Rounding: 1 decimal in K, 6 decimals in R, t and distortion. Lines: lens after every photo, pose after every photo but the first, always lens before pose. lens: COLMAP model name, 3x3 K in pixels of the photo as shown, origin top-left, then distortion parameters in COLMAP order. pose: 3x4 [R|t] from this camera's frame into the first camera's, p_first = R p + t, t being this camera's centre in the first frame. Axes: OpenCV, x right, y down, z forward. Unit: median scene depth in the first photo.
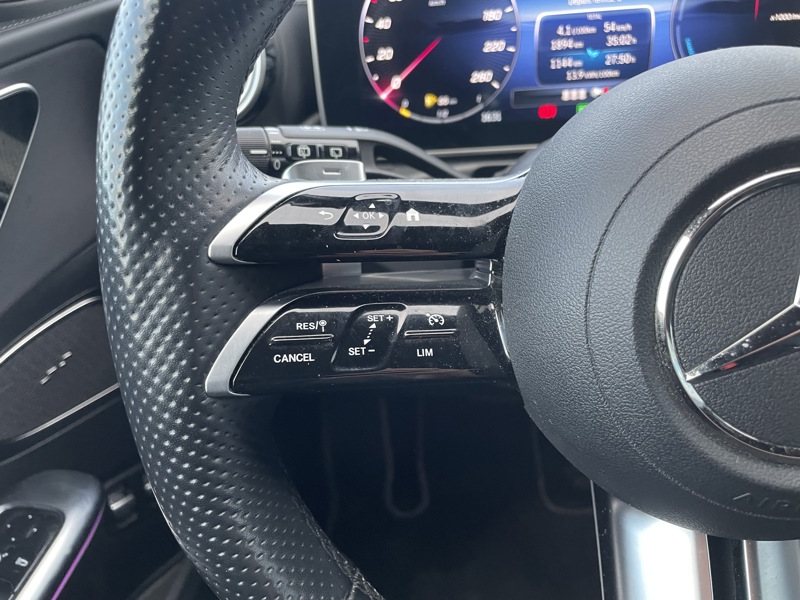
lens RADIAL K [[625.8, 0, 400.0], [0, 625.8, 300.0], [0, 0, 1]] dist [0.051070, -0.125919]
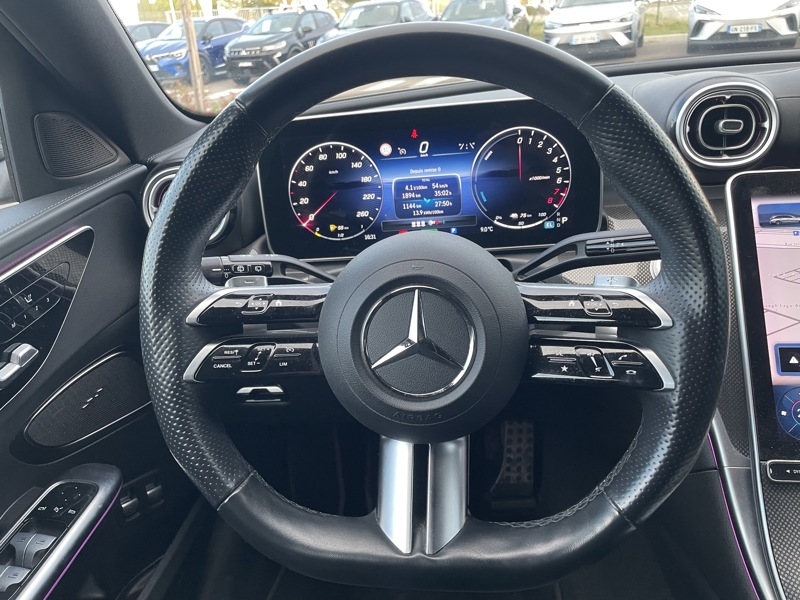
lens RADIAL K [[605.8, 0, 400.0], [0, 605.8, 300.0], [0, 0, 1]] dist [-0.003827, -0.007252]
pose [[0.999808, -0.012640, 0.014947, 0.396127], [0.014241, 0.993565, -0.112363, 0.097351], [-0.013431, 0.112555, 0.993555, -1.091496]]
